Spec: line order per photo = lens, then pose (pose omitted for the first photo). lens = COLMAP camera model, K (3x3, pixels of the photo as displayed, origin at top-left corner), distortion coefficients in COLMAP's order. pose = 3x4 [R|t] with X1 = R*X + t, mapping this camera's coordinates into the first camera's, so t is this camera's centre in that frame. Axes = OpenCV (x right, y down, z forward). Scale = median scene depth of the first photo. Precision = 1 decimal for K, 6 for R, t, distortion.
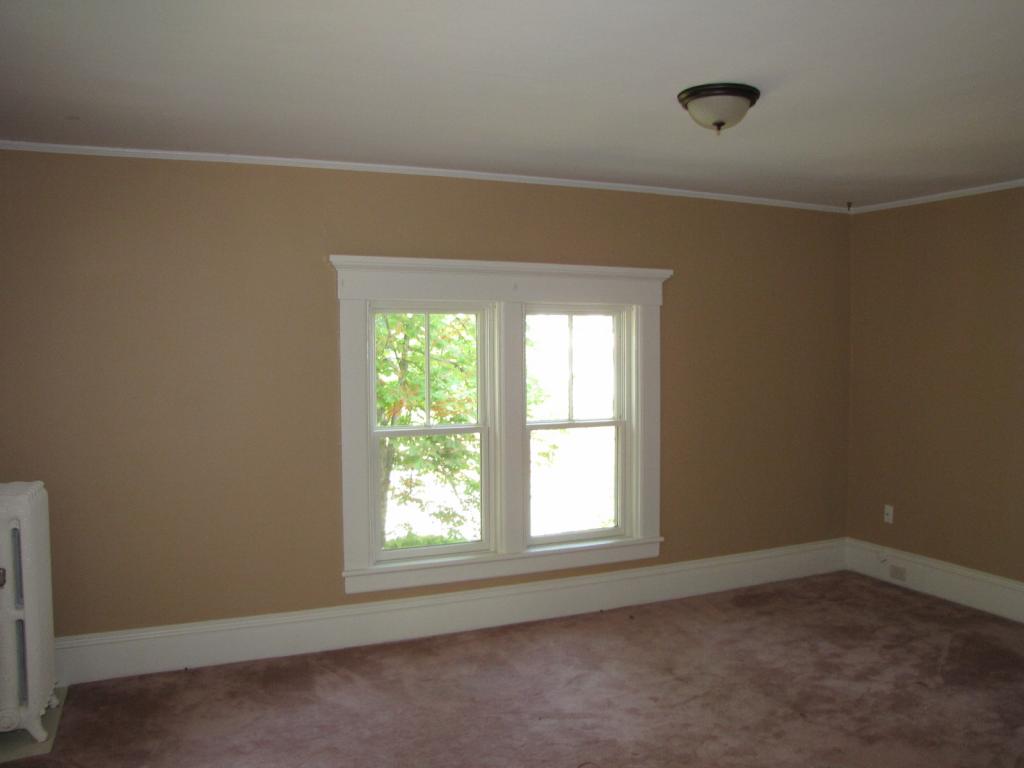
lens RADIAL K [[873.5, 0, 514.7], [0, 873.5, 375.8], [0, 0, 1]] dist [-0.097965, 0.053439]
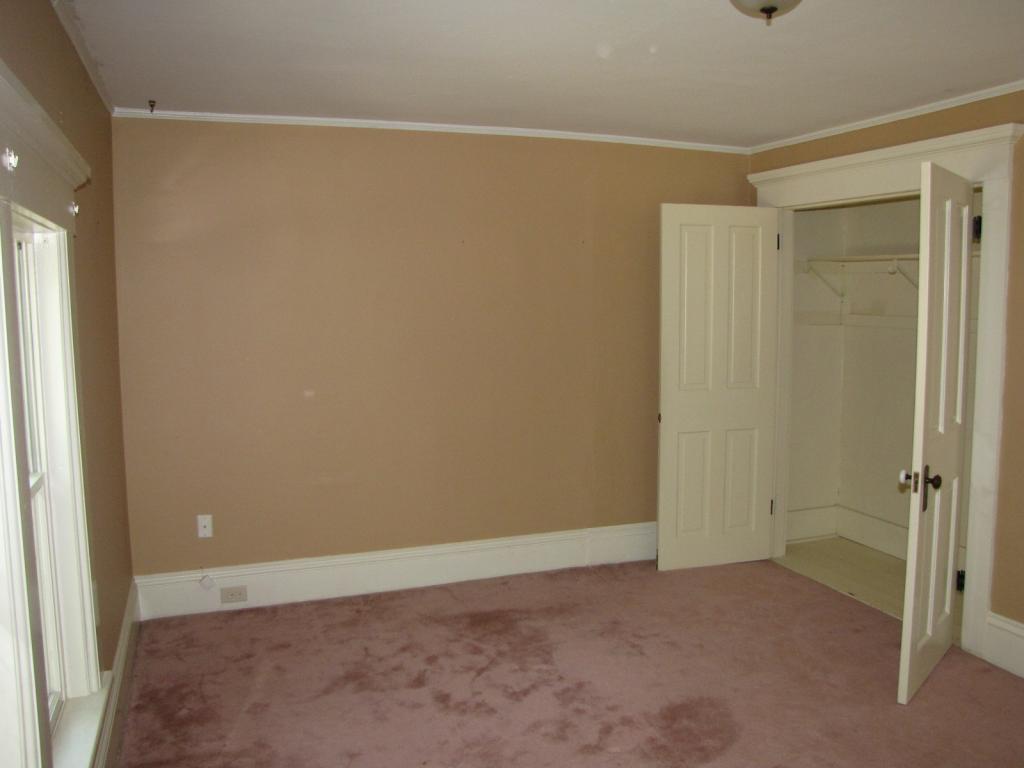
lens RADIAL K [[873.5, 0, 513.5], [0, 873.5, 383.9], [0, 0, 1]] dist [-0.097965, 0.053439]
pose [[0.072215, -0.100633, 0.992299, -0.286312], [0.042798, 0.994293, 0.097721, -0.027929], [-0.996470, 0.035411, 0.076110, 0.639678]]
